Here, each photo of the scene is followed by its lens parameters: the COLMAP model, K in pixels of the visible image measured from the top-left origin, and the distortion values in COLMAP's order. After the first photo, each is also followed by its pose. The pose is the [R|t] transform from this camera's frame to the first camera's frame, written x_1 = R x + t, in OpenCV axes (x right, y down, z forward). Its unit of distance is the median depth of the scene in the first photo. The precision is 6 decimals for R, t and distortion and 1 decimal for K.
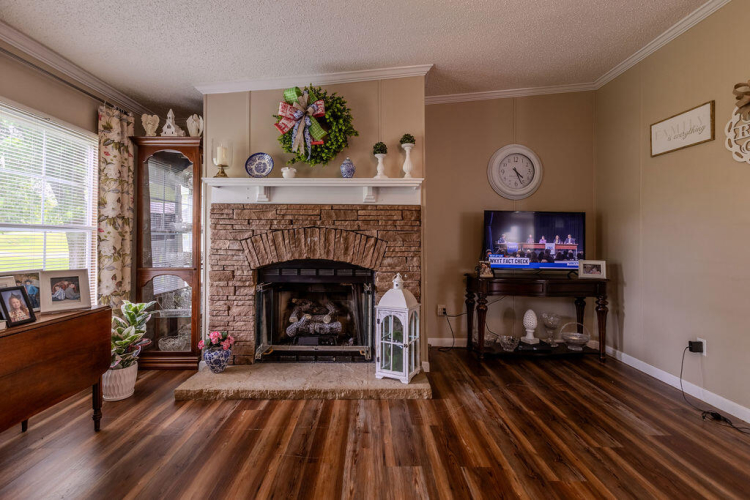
lens RADIAL K [[344.9, 0, 376.7], [0, 344.9, 235.0], [0, 0, 1]] dist [0.003092, -0.001373]
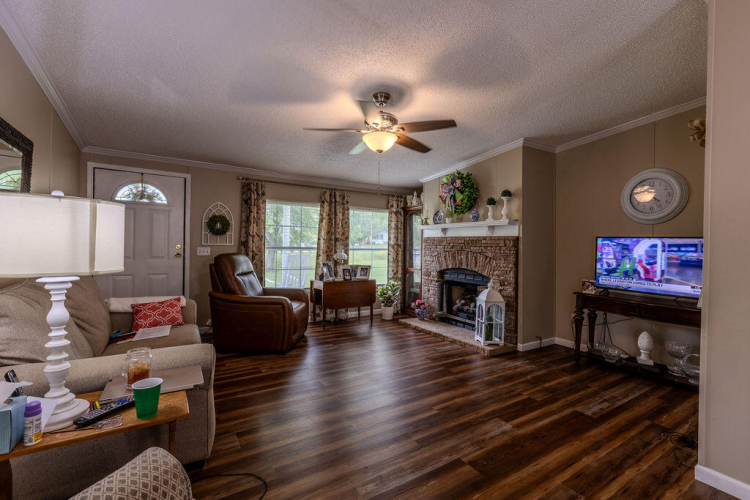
lens RADIAL K [[344.9, 0, 379.0], [0, 344.9, 248.0], [0, 0, 1]] dist [0.003092, -0.001373]
pose [[0.521403, 0.012971, -0.853212, 1.103876], [-0.000906, 0.999892, 0.014648, -0.059652], [0.853310, -0.006865, 0.521358, -0.272276]]
